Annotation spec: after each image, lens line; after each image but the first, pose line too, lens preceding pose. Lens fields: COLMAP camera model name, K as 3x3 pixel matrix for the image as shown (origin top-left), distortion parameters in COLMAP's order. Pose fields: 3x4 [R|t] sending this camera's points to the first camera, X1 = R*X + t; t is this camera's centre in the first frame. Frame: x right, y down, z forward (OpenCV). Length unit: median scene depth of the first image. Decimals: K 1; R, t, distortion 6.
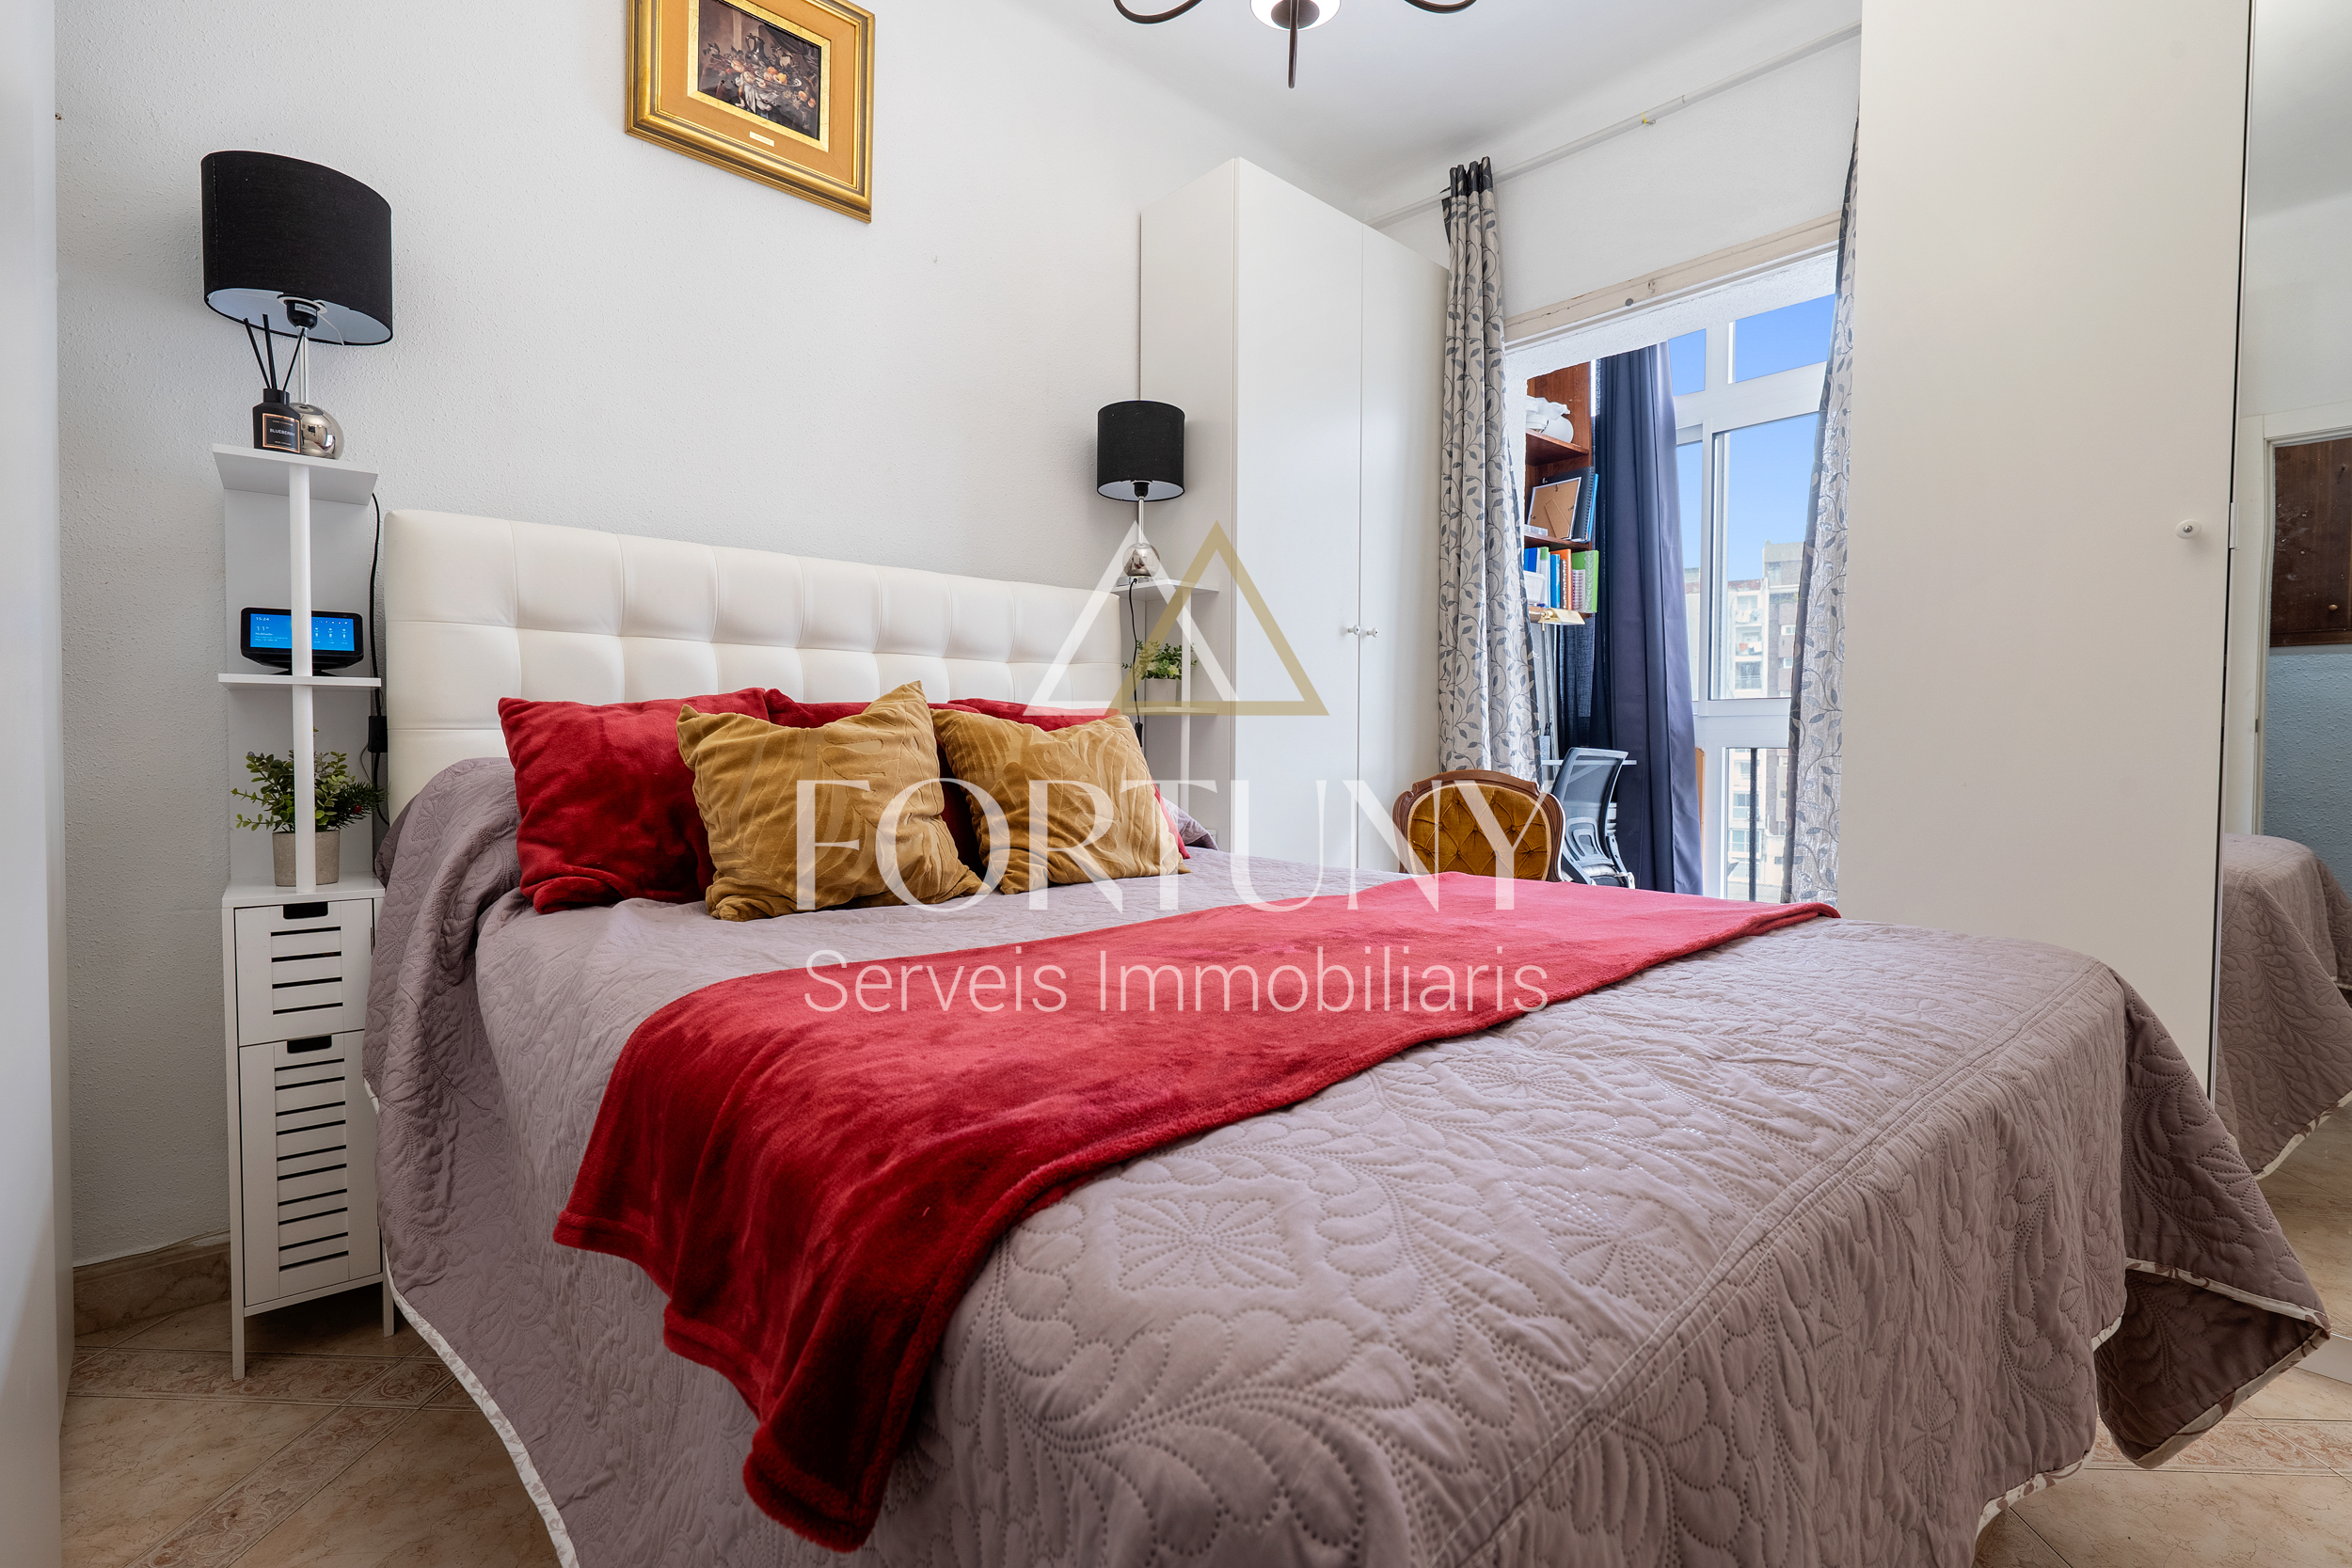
lens RADIAL K [[1133.1, 0, 1182.2], [0, 1133.1, 773.6], [0, 0, 1]] dist [0.000830, -0.000155]
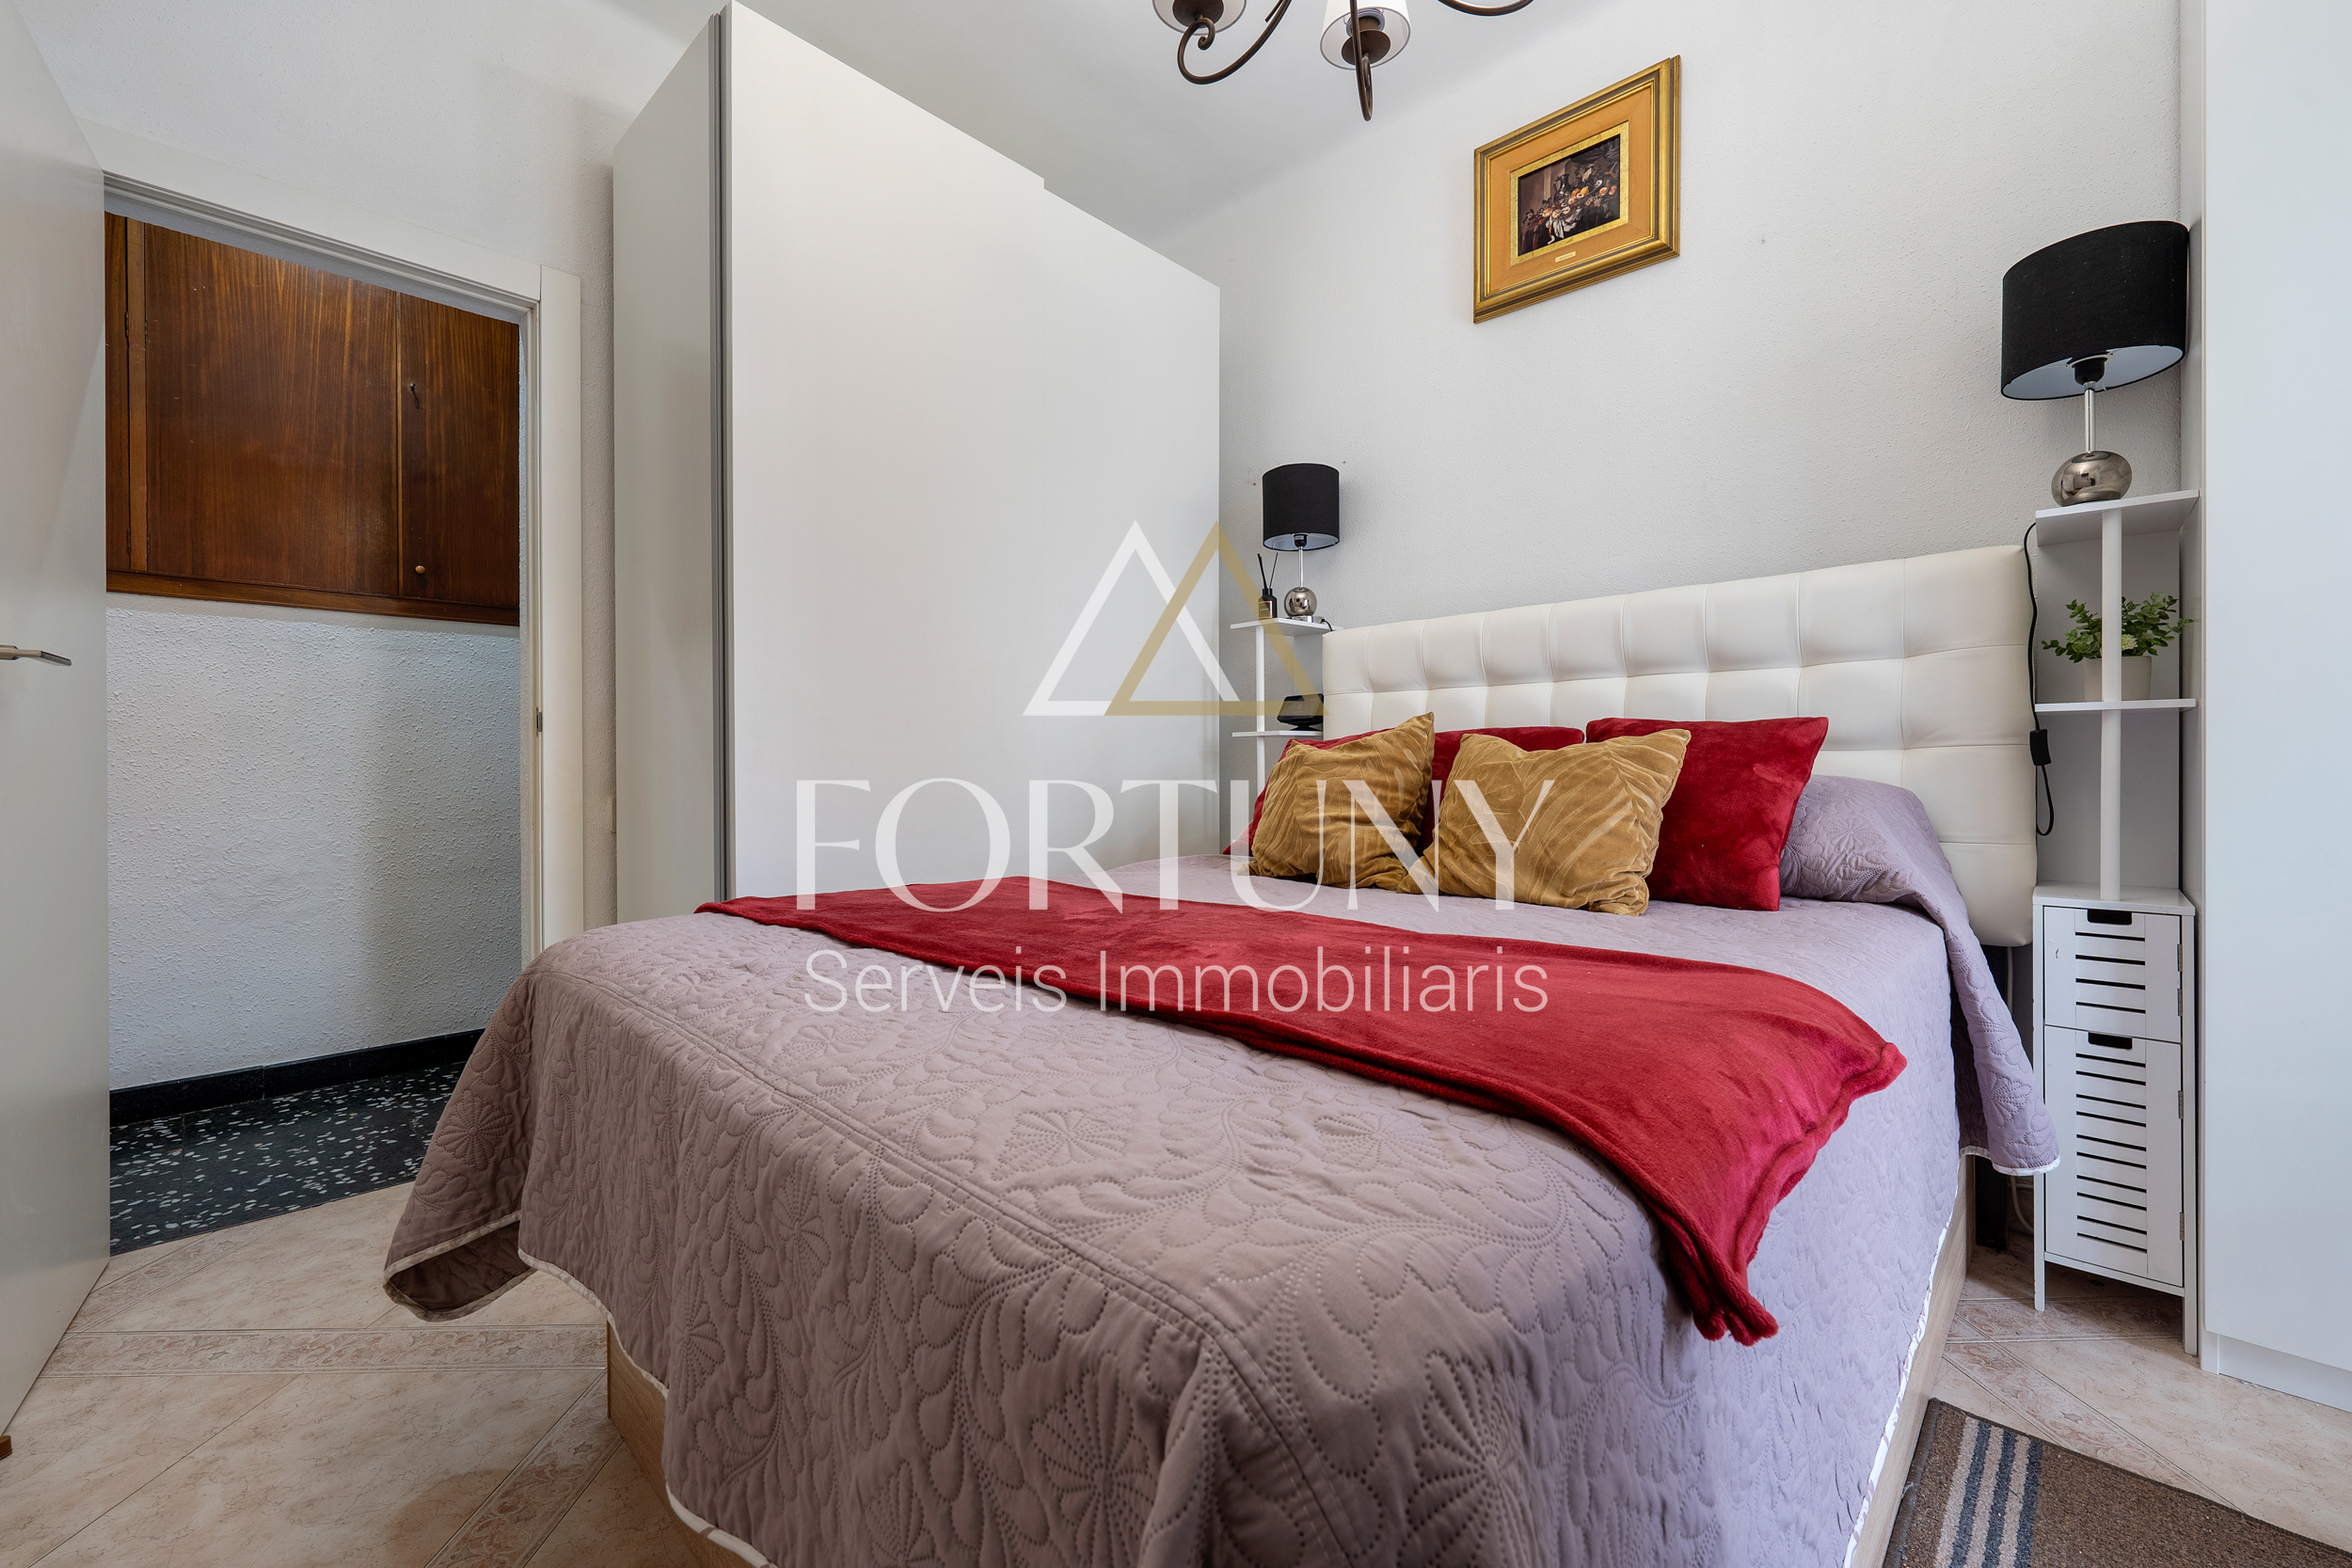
lens RADIAL K [[936.1, 0, 1178.4], [0, 936.1, 771.4], [0, 0, 1]] dist [0.000061, -0.000203]
pose [[0.057347, 0.003109, -0.998349, 0.568800], [-0.020018, 0.999798, 0.001964, -0.011656], [0.998154, 0.019873, 0.057397, 0.526954]]
